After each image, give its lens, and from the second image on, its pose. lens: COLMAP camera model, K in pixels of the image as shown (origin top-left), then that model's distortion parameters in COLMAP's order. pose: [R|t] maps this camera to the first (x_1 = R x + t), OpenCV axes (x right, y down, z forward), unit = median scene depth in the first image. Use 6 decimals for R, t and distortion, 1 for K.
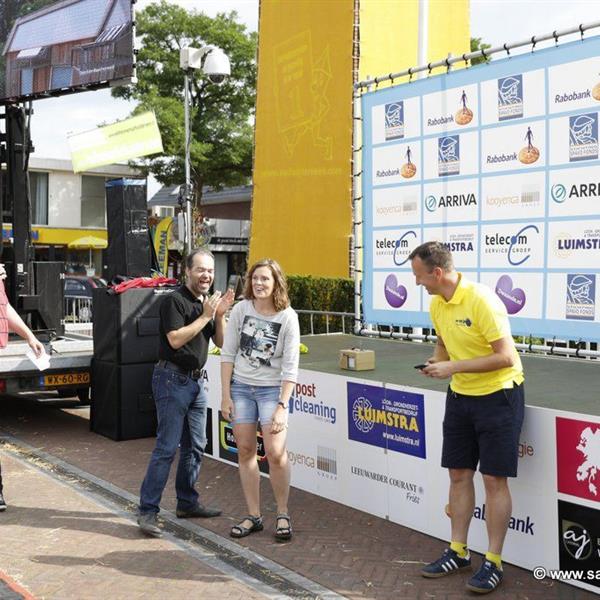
lens RADIAL K [[962.1, 0, 313.0], [0, 962.1, 276.0], [0, 0, 1]] dist [-0.014274, 0.000000]
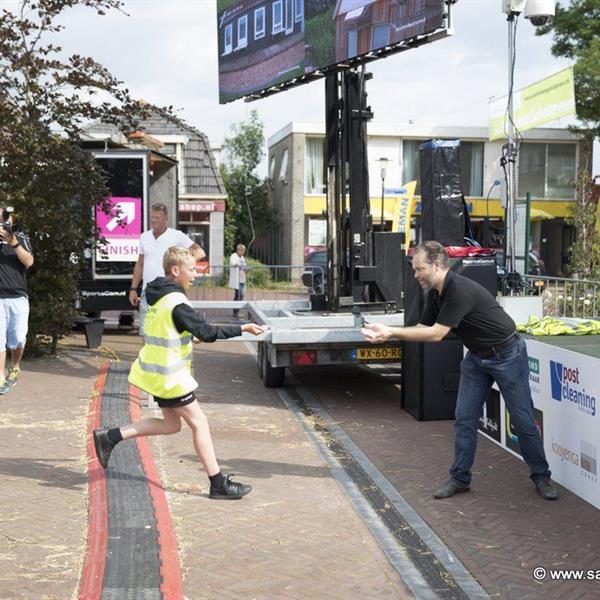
lens RADIAL K [[1019.4, 0, 299.8], [0, 1019.4, 296.5], [0, 0, 1]] dist [-0.027948, 0.000000]
pose [[0.898611, 0.018404, -0.438361, 0.117063], [0.001579, 0.998978, 0.045177, 0.004684], [0.438744, -0.041289, 0.897663, 0.054918]]
